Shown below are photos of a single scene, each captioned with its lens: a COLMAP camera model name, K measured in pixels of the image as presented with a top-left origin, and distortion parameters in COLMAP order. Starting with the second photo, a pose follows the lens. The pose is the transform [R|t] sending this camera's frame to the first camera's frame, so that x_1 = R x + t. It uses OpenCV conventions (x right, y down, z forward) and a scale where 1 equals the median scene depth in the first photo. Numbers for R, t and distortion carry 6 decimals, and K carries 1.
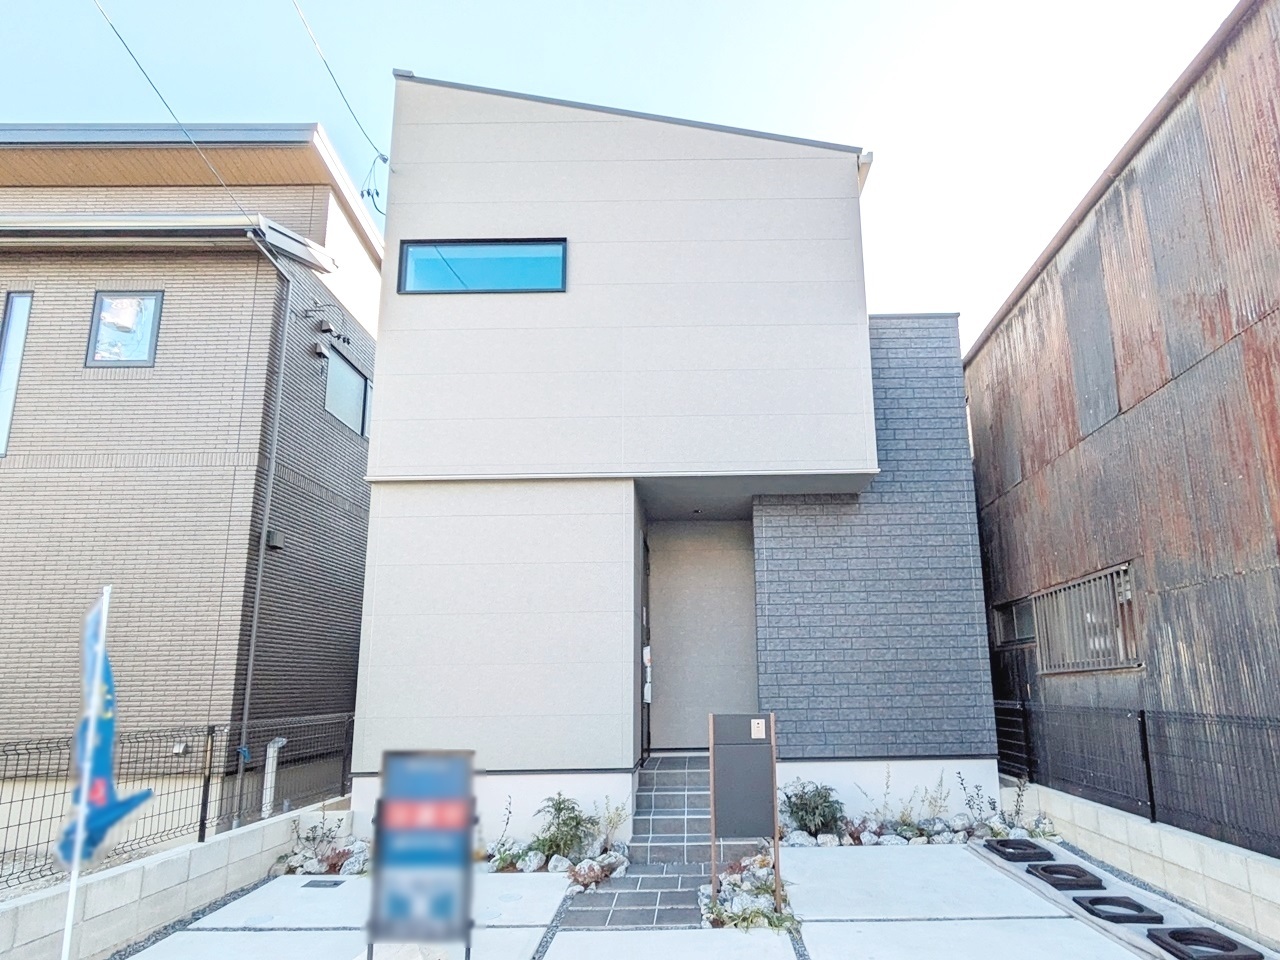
lens RADIAL K [[703.0, 0, 695.5], [0, 703.0, 549.6], [0, 0, 1]] dist [0.000189, -0.000295]
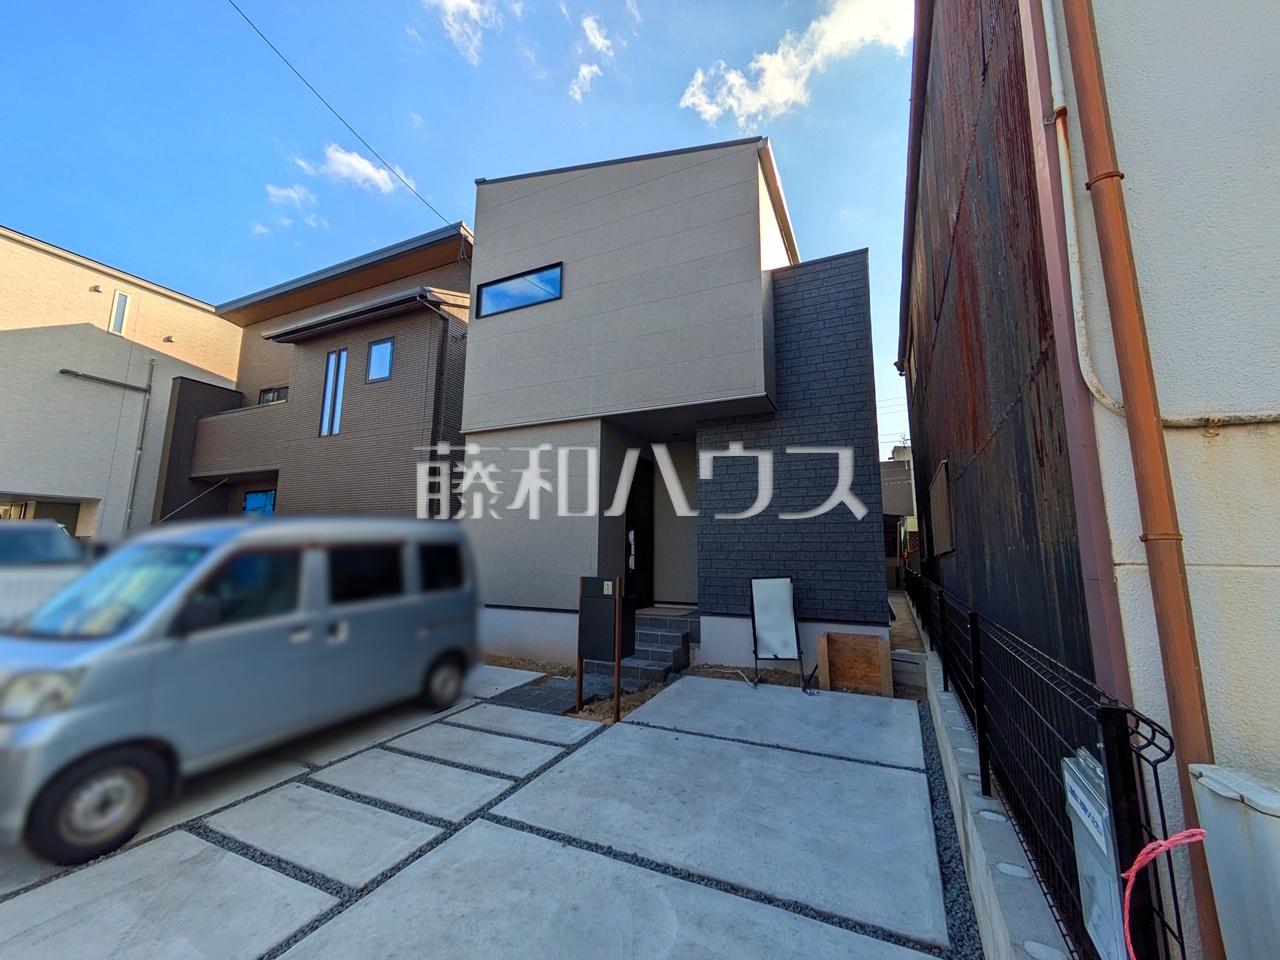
lens RADIAL K [[505.0, 0, 636.4], [0, 505.0, 478.9], [0, 0, 1]] dist [-0.000147, 0.000986]
pose [[0.904621, -0.040358, -0.424302, 0.405930], [0.055650, 0.998169, 0.023705, 0.006256], [0.422568, -0.045057, 0.905211, 0.064431]]
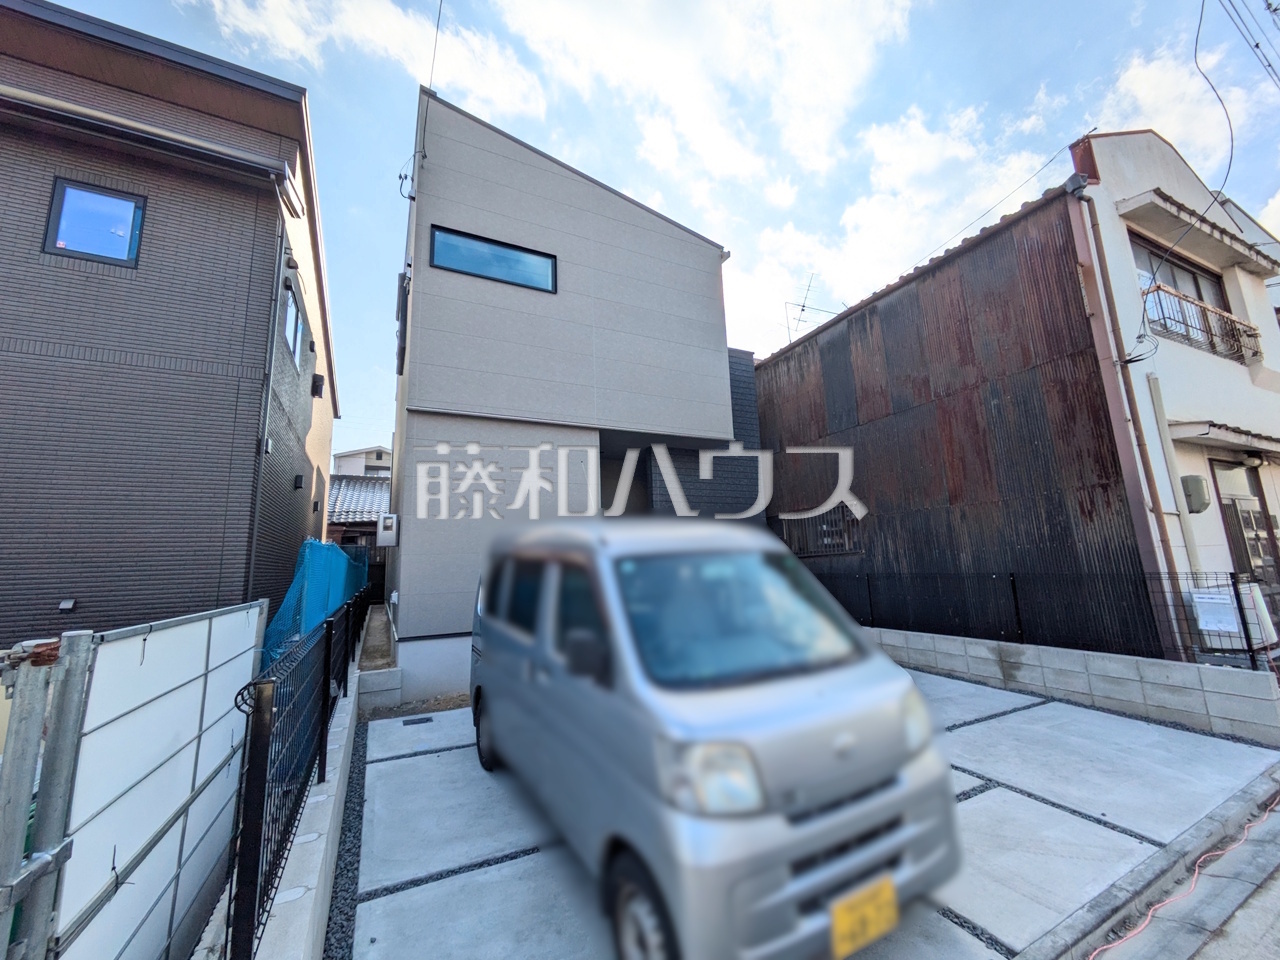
lens RADIAL K [[505.0, 0, 636.4], [0, 505.0, 478.6], [0, 0, 1]] dist [-0.000147, 0.000986]
pose [[0.892673, 0.061953, 0.446427, -0.472066], [-0.064808, 0.997858, -0.008889, 0.008575], [-0.446022, -0.020998, 0.894776, -0.004035]]
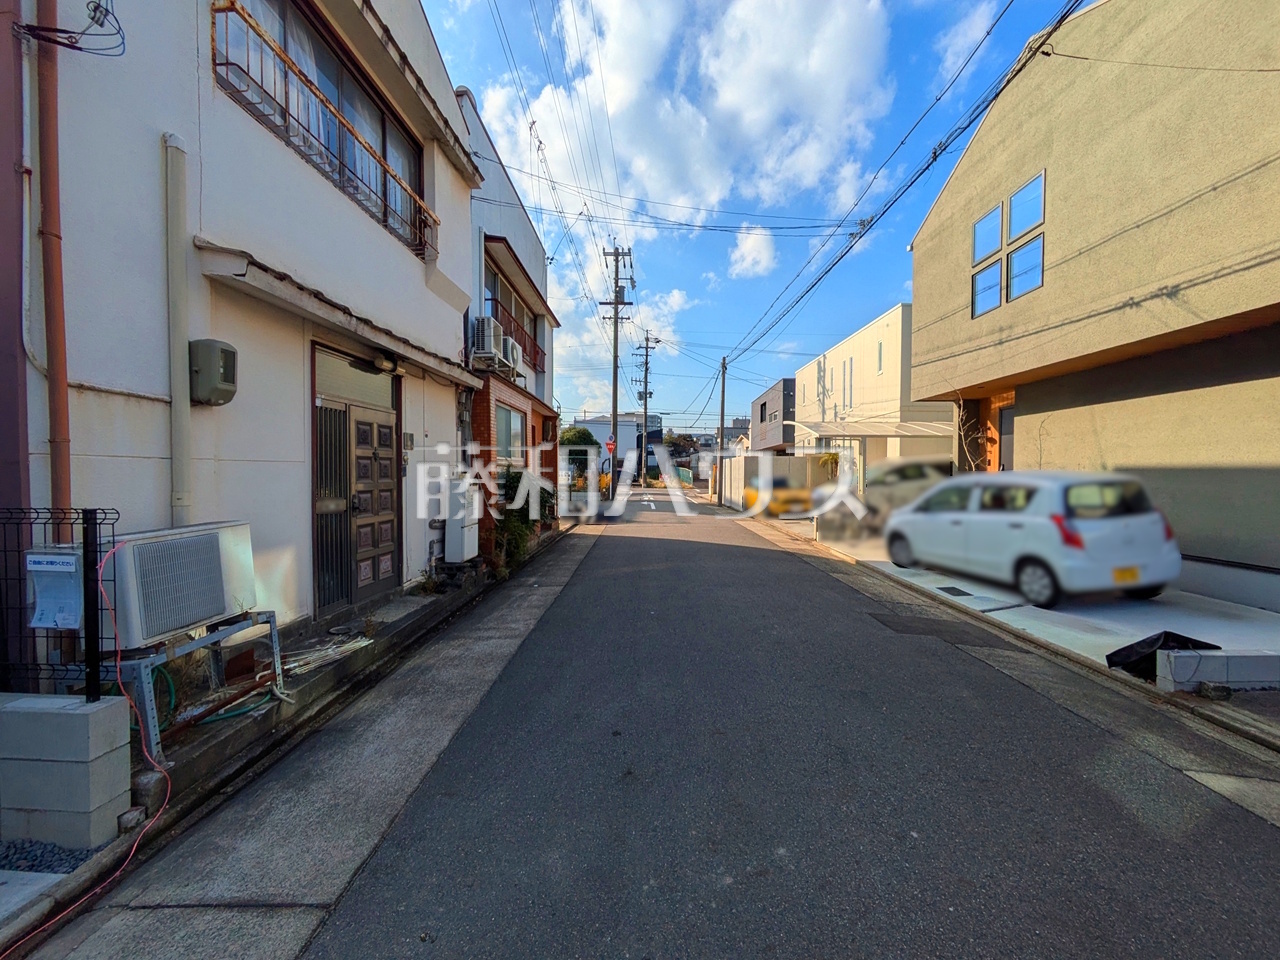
lens RADIAL K [[505.0, 0, 635.8], [0, 505.0, 483.2], [0, 0, 1]] dist [-0.000147, 0.000986]
pose [[0.038914, -0.005378, 0.999228, 0.170922], [-0.191968, 0.981318, 0.012758, -0.010724], [-0.980629, -0.192316, 0.037155, -0.101296]]
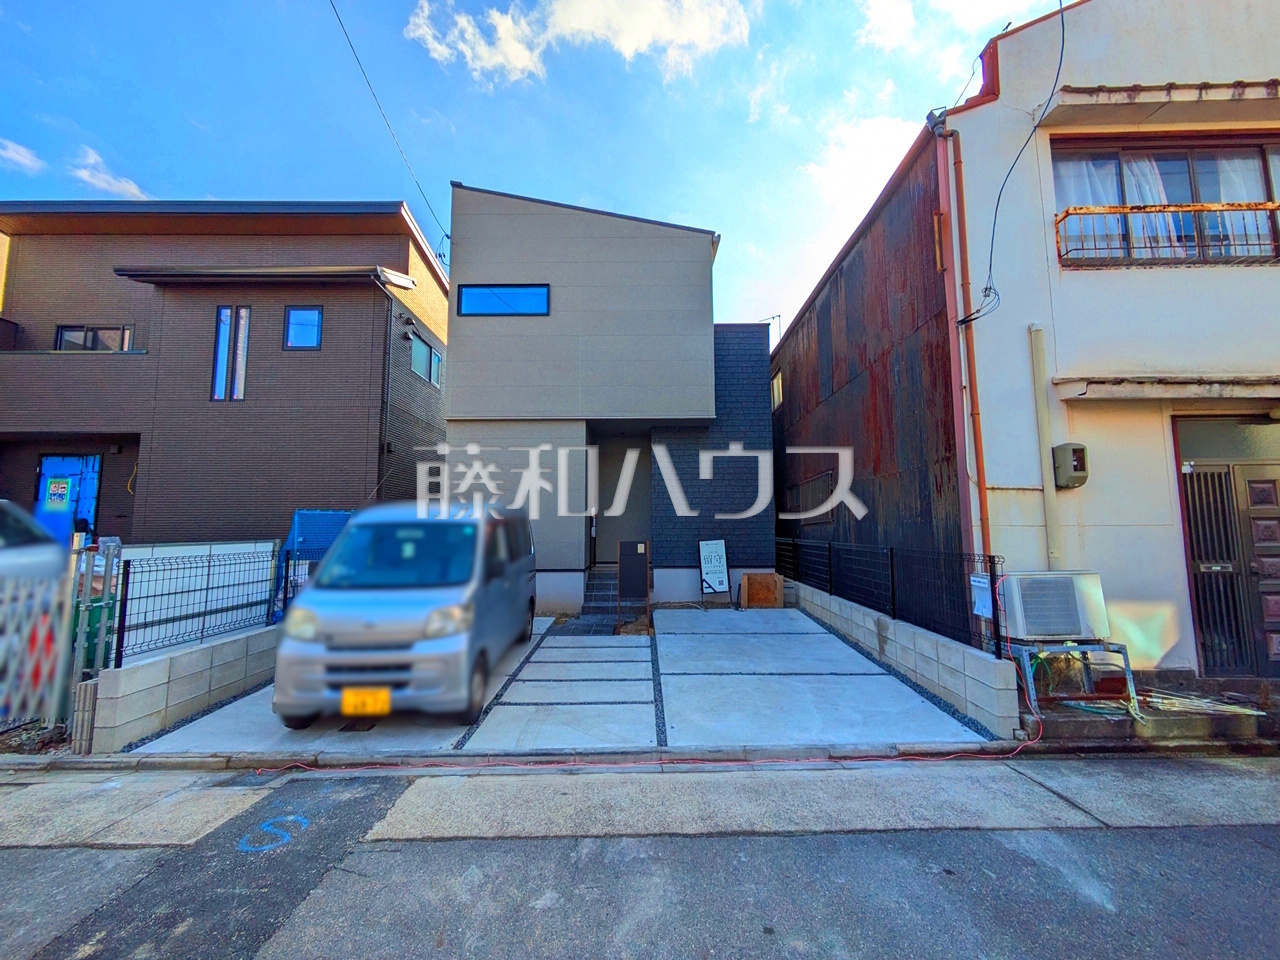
lens RADIAL K [[505.0, 0, 636.0], [0, 505.0, 477.8], [0, 0, 1]] dist [-0.000147, 0.000986]
pose [[0.999898, 0.010691, -0.009515, 0.058420], [-0.009792, 0.995898, 0.089952, -0.065127], [0.010438, -0.089849, 0.995901, -0.342815]]
